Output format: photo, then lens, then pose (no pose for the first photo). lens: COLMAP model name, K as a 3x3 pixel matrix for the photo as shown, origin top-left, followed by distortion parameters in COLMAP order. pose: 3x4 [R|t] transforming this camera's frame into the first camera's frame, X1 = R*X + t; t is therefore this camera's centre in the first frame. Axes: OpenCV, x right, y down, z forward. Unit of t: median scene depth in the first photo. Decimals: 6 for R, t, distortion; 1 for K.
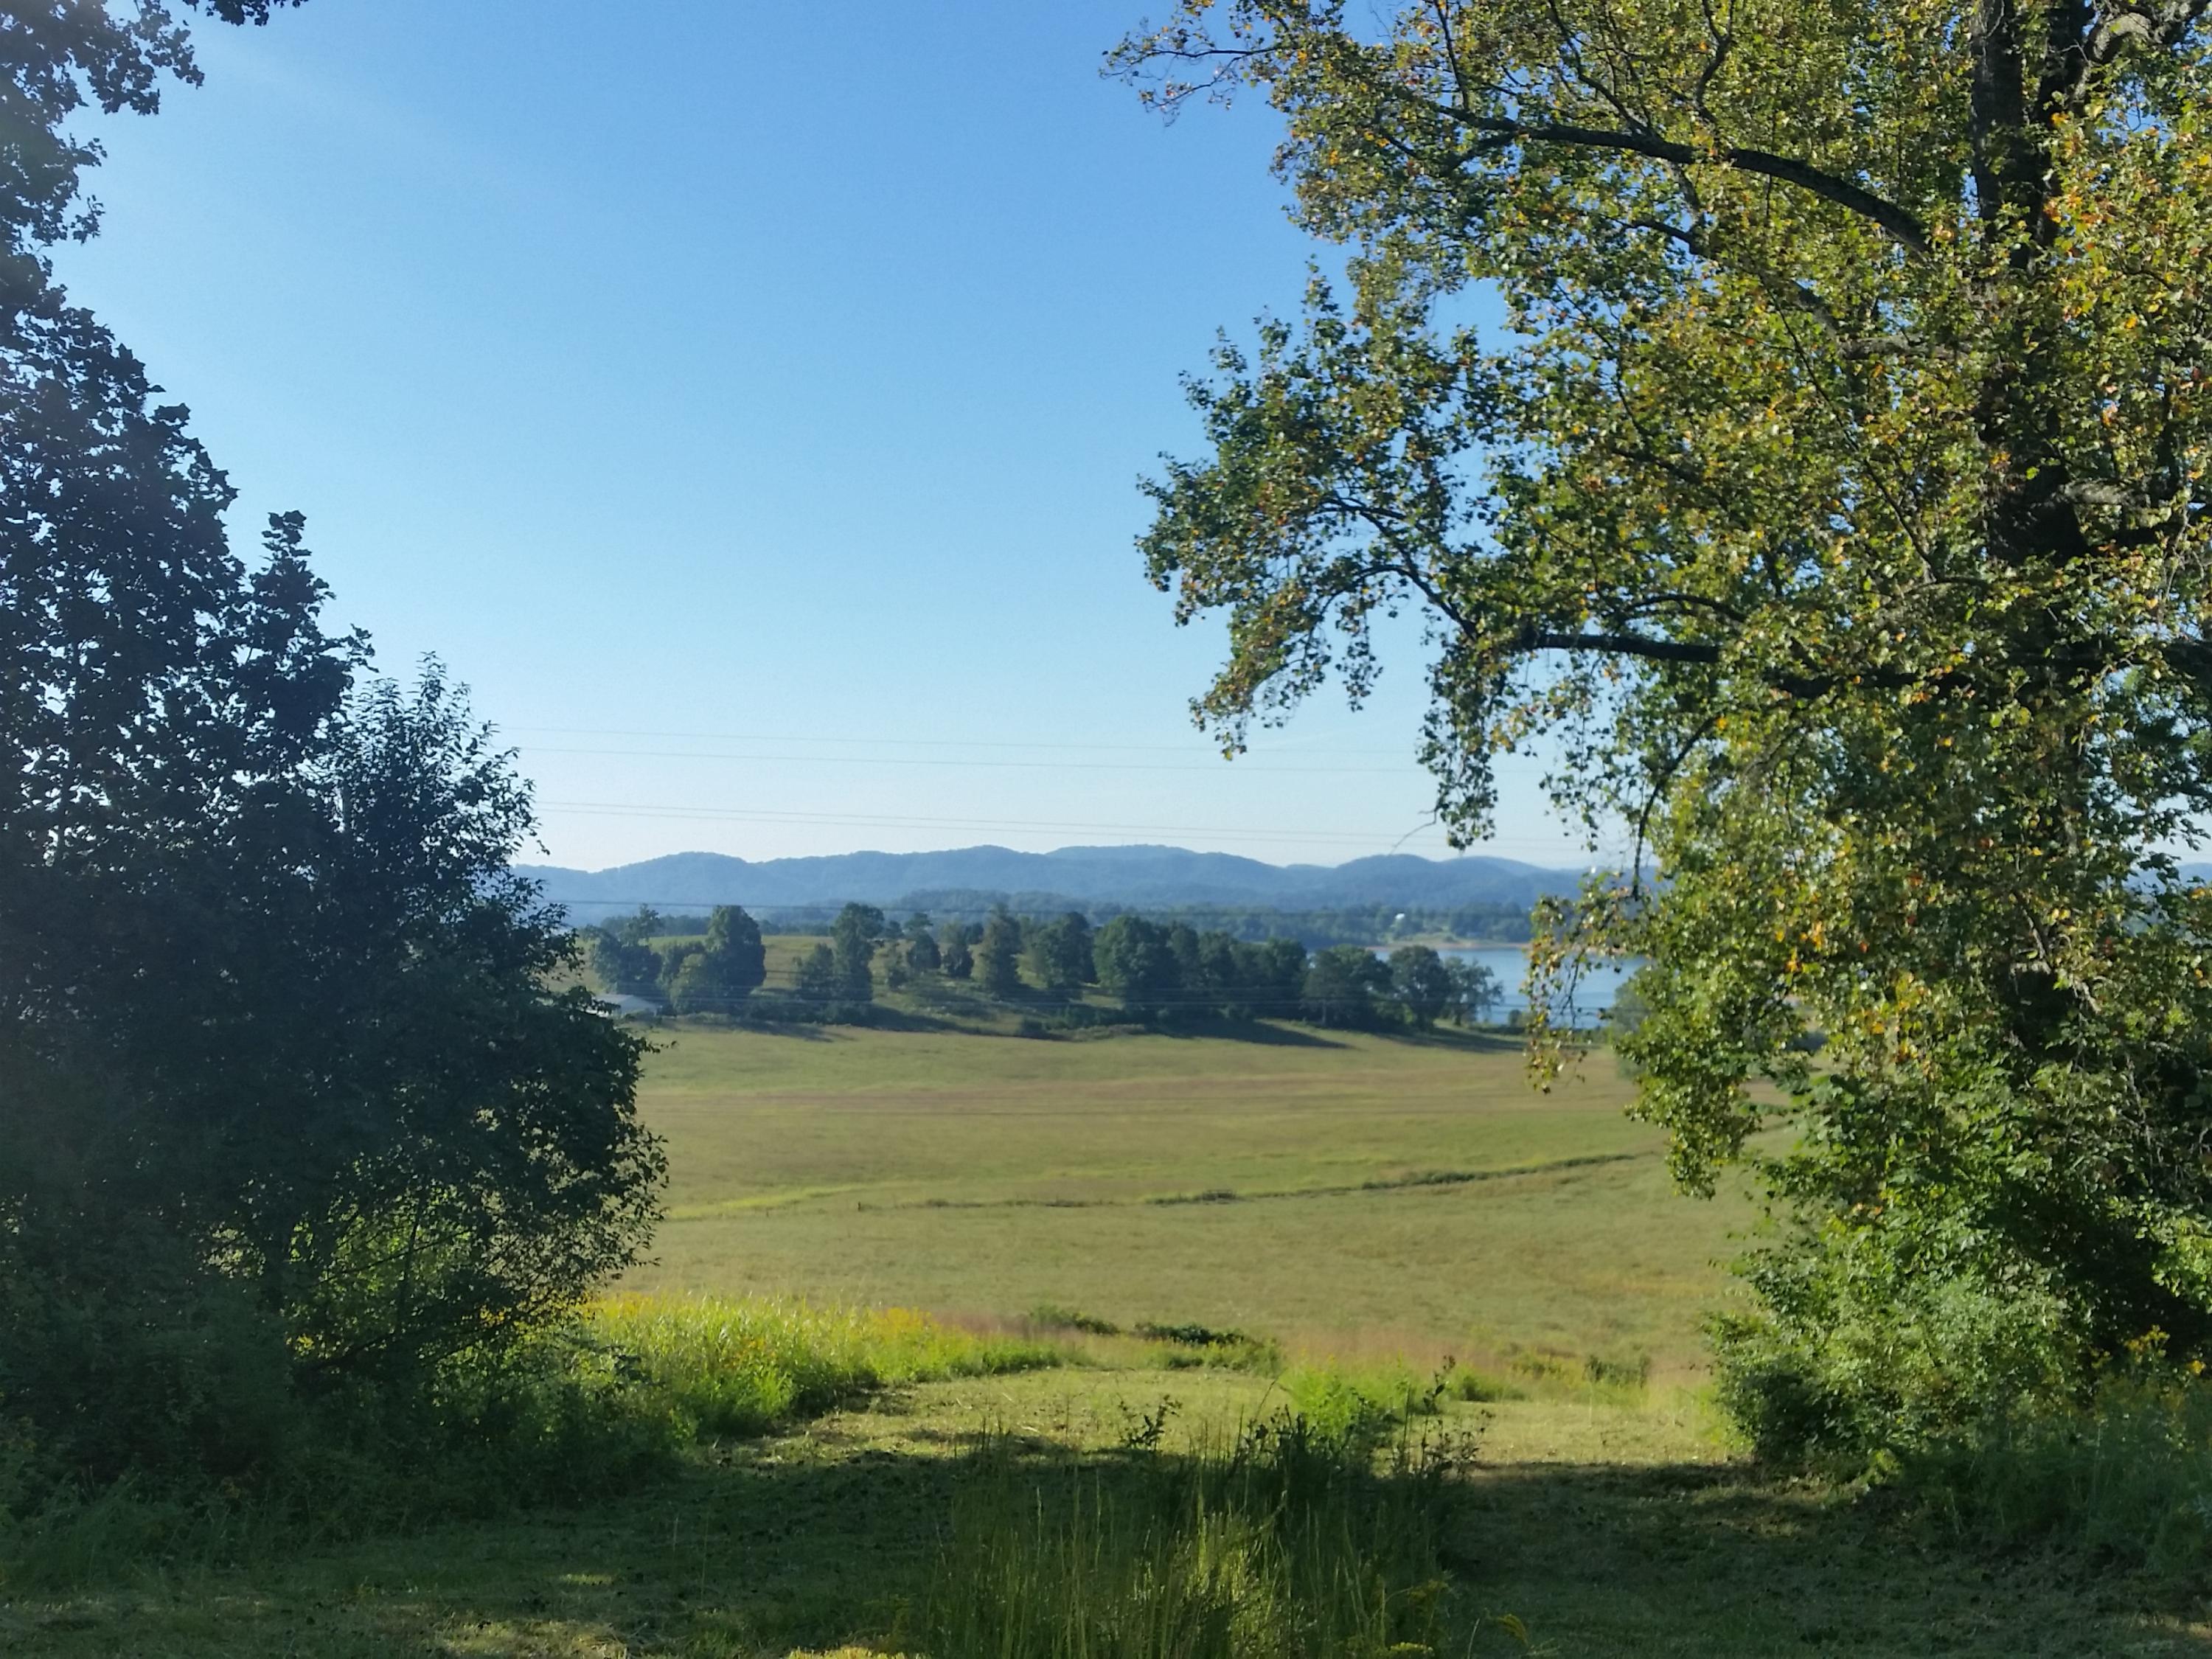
lens RADIAL K [[2558.3, 0, 1122.6], [0, 2558.3, 875.9], [0, 0, 1]] dist [0.269853, -0.690919]
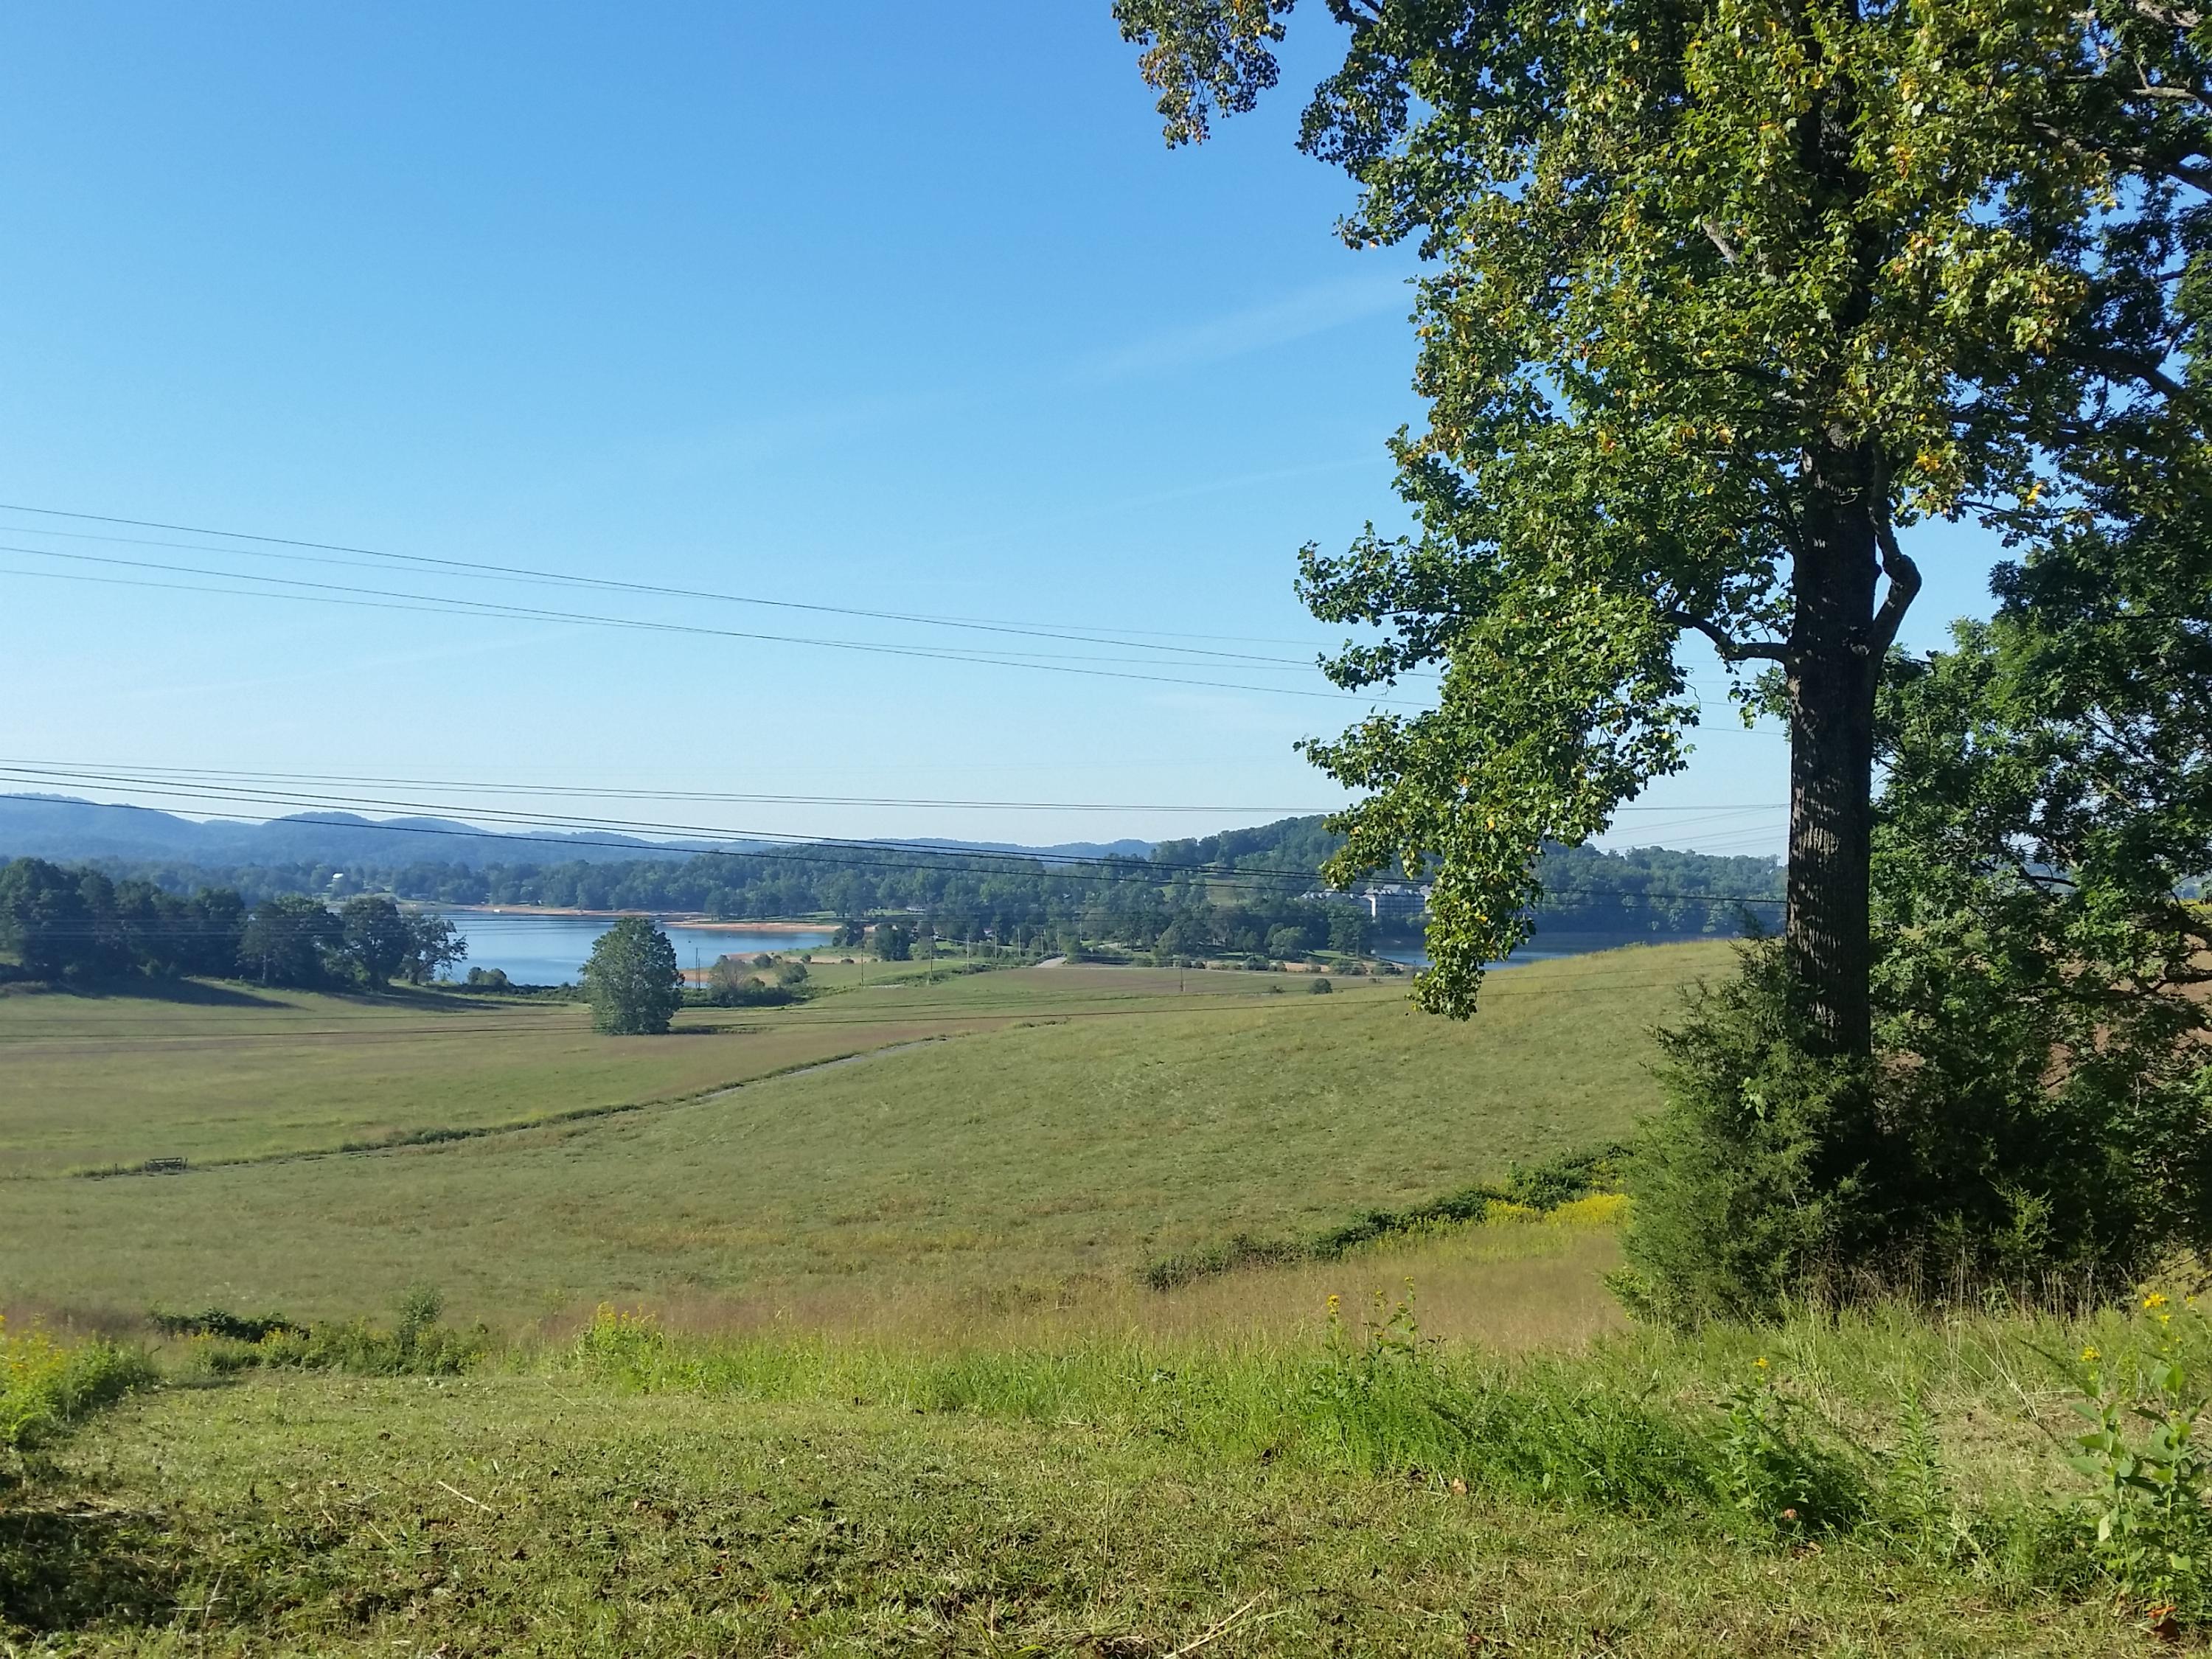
lens RADIAL K [[2393.0, 0, 1097.2], [0, 2393.0, 879.9], [0, 0, 1]] dist [0.247338, -0.653454]
pose [[0.909599, 0.019182, 0.415045, -0.018947], [-0.020747, 0.999784, -0.000738, 0.023446], [-0.414970, -0.007939, 0.909801, 0.132103]]
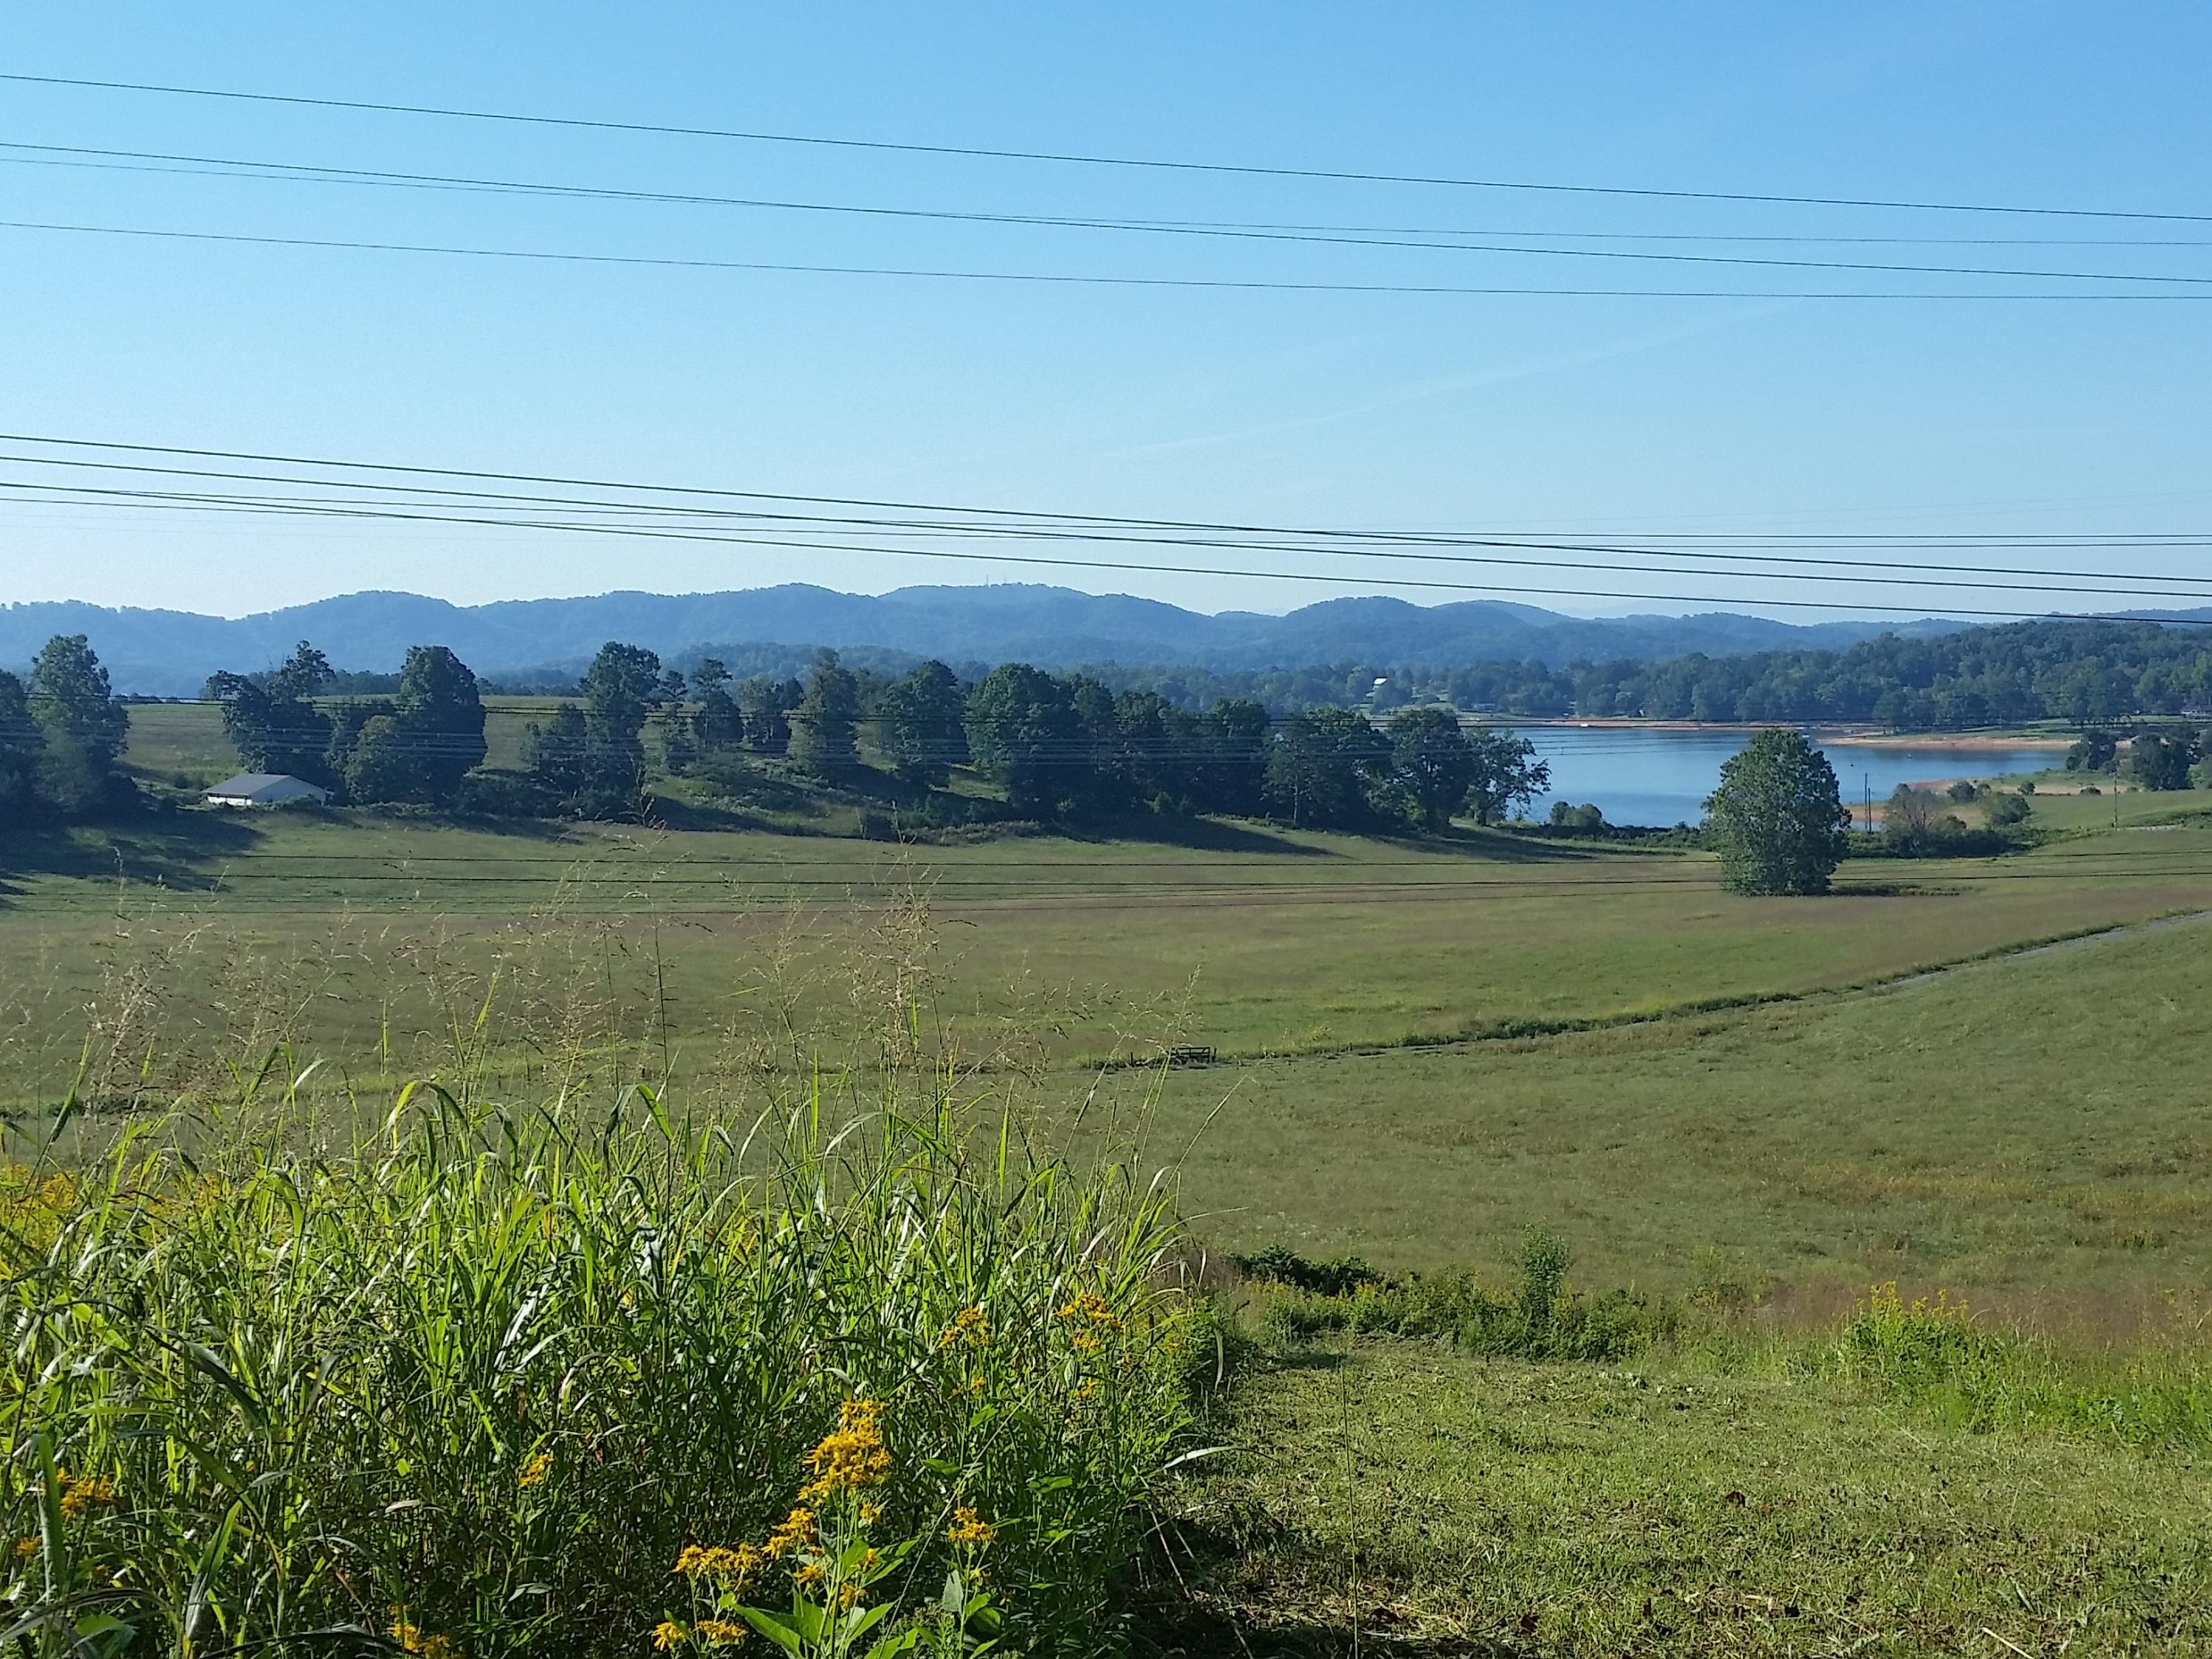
lens RADIAL K [[3323.8, 0, 1076.8], [0, 3323.8, 897.3], [0, 0, 1]] dist [0.142223, -0.034539]
pose [[0.999258, -0.001340, 0.038489, -0.022597], [-0.001254, 0.997733, 0.067291, 0.025719], [-0.038492, -0.067289, 0.996991, 0.150681]]
